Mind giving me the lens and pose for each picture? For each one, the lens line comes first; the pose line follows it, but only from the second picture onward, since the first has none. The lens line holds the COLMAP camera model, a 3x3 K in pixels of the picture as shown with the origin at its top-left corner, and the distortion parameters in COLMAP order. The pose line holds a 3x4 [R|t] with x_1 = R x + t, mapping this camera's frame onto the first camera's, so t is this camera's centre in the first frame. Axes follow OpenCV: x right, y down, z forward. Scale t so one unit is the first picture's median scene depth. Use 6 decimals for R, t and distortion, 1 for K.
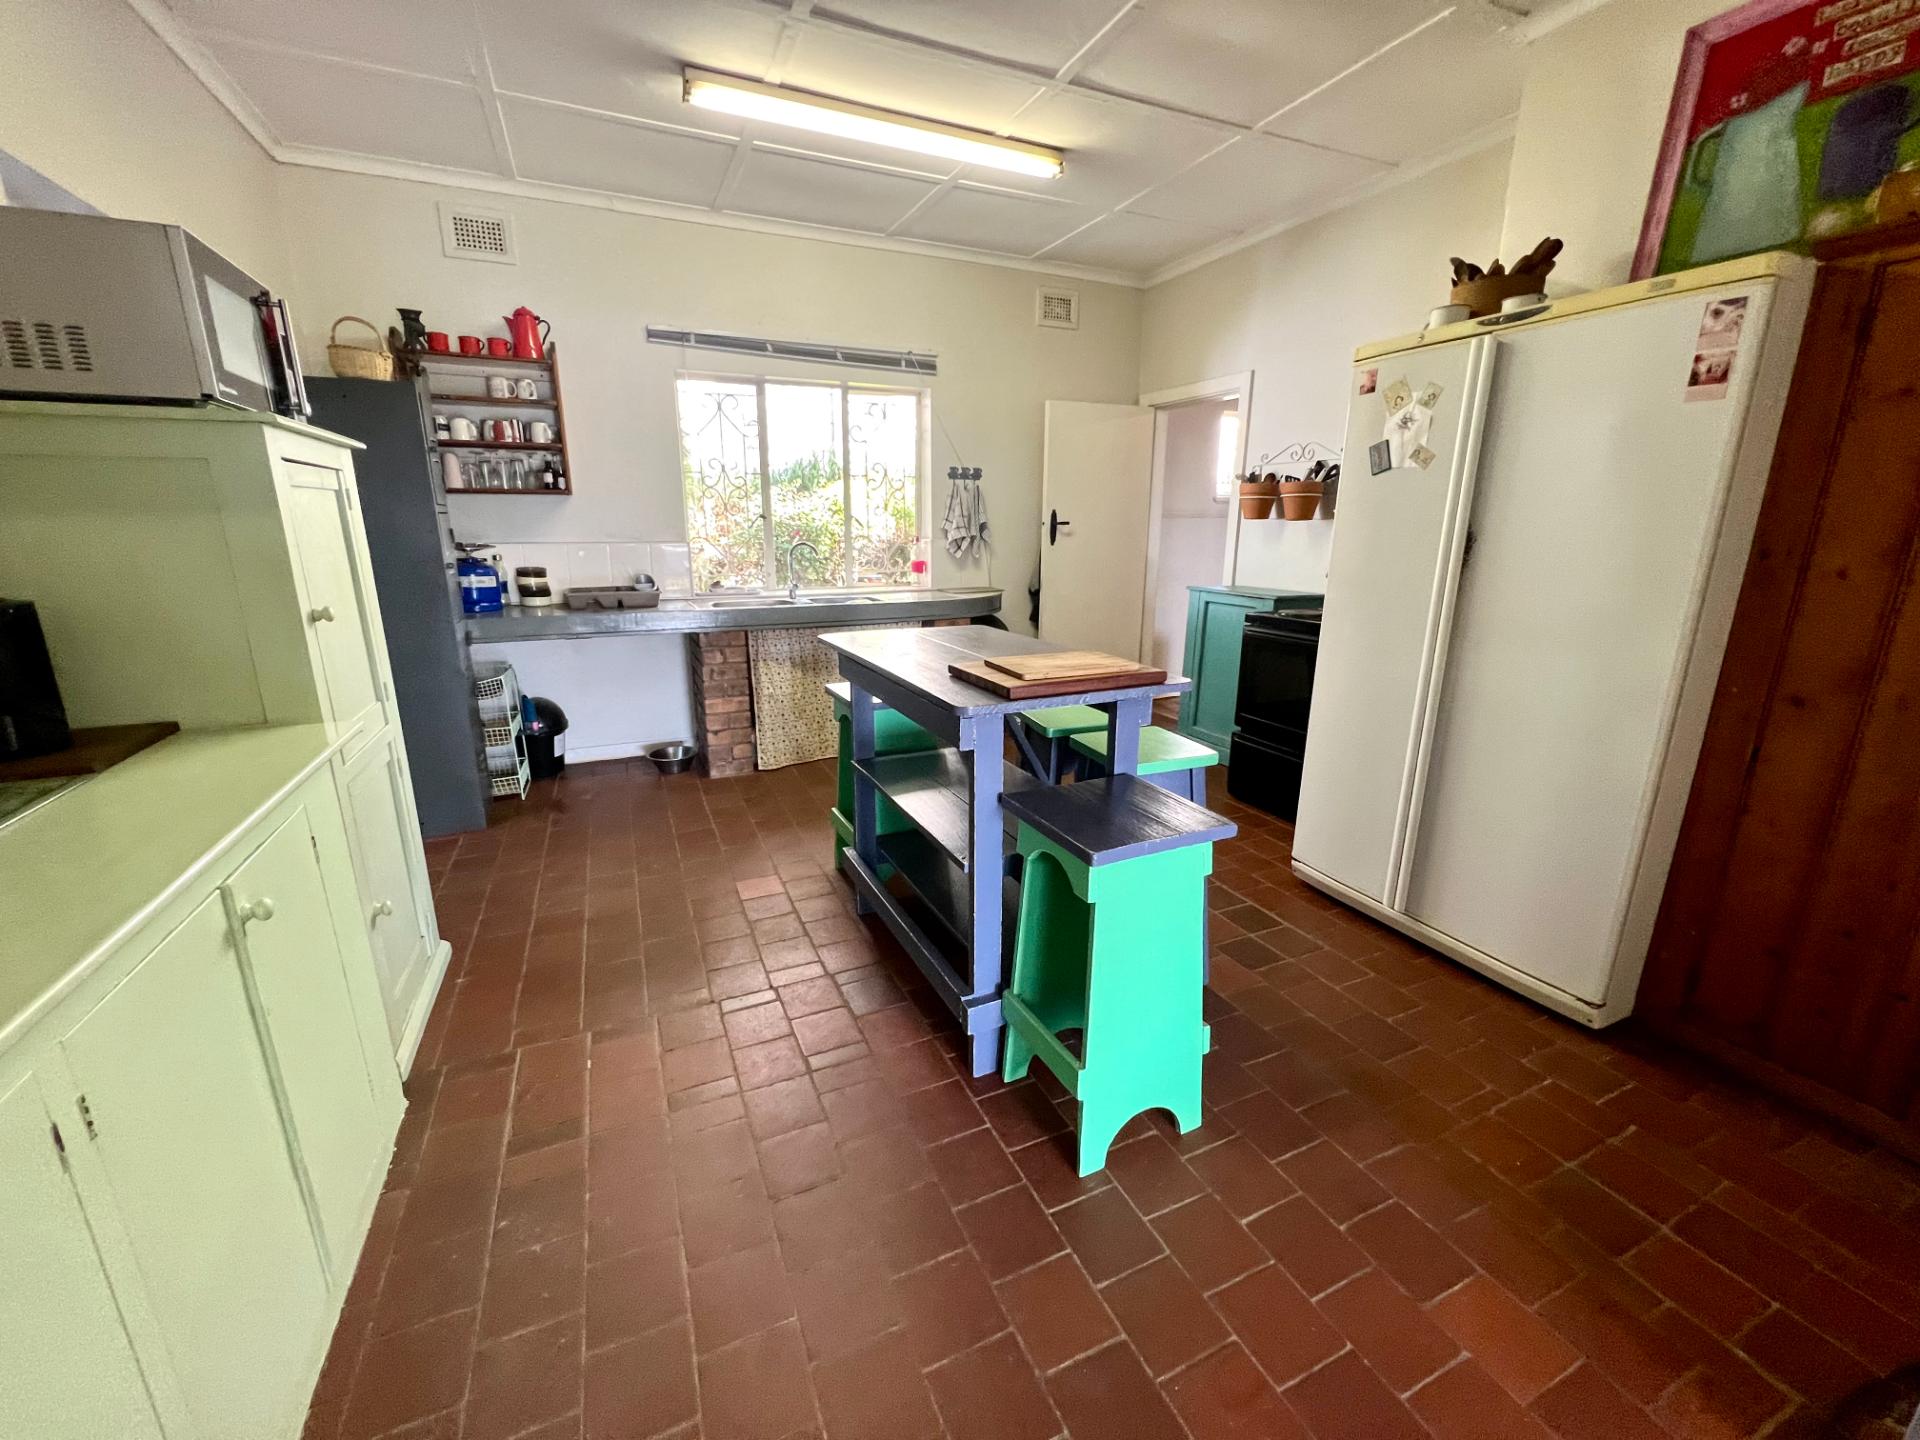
lens RADIAL K [[777.1, 0, 957.4], [0, 777.1, 720.9], [0, 0, 1]] dist [-0.002551, -0.000040]
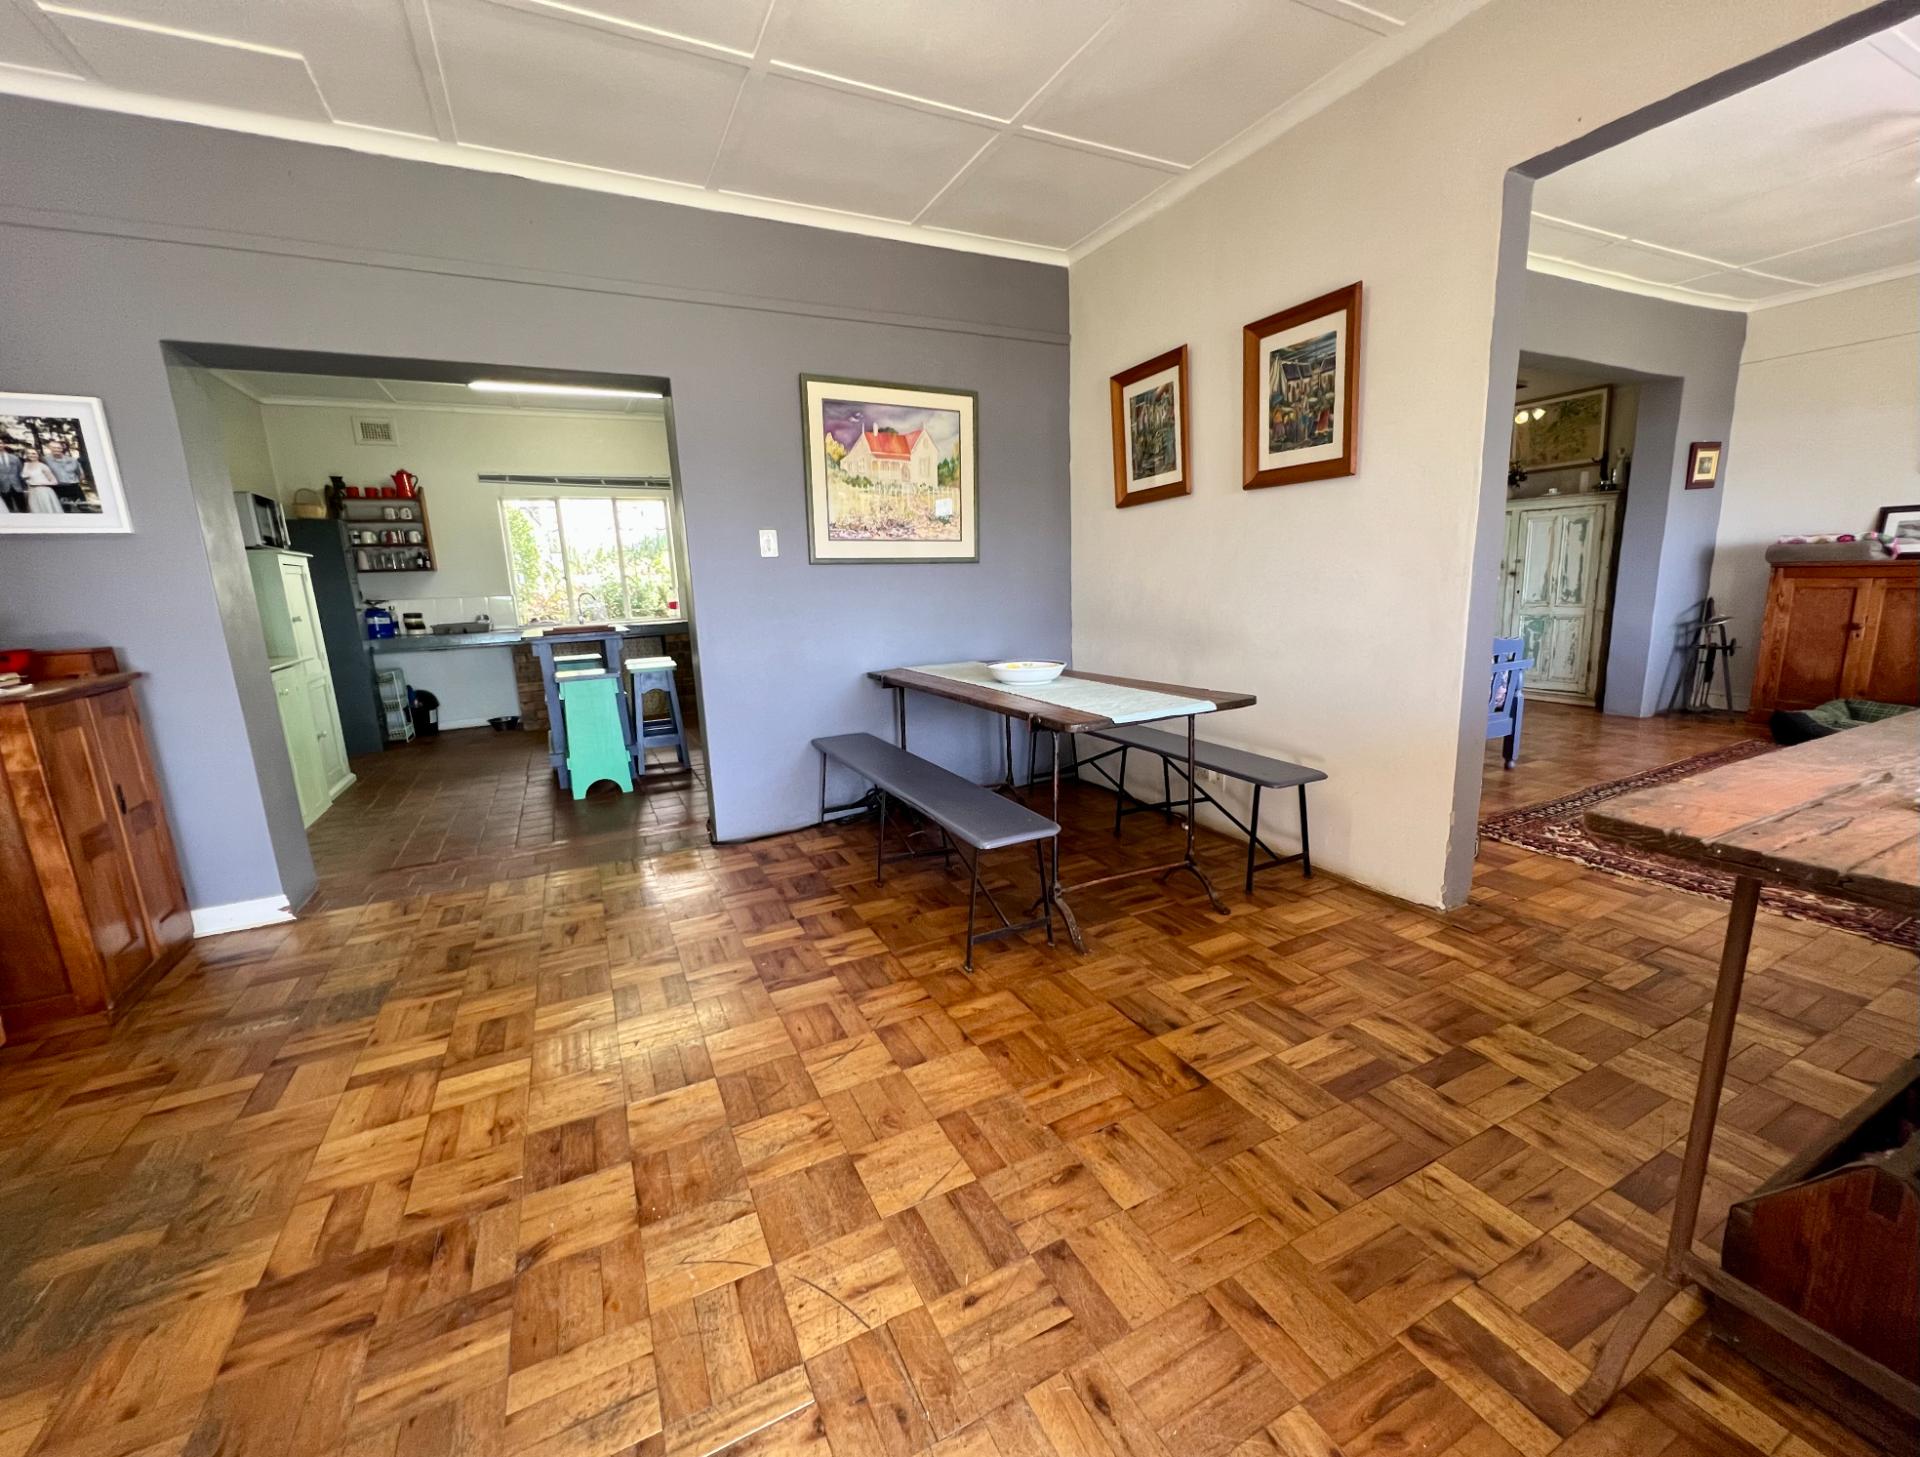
lens RADIAL K [[789.3, 0, 966.9], [0, 789.3, 730.9], [0, 0, 1]] dist [0.002754, 0.000040]
pose [[0.997776, -0.053232, 0.040117, 0.629336], [0.055382, 0.996974, -0.054544, 0.240740], [-0.037093, 0.056645, 0.997705, -0.827895]]
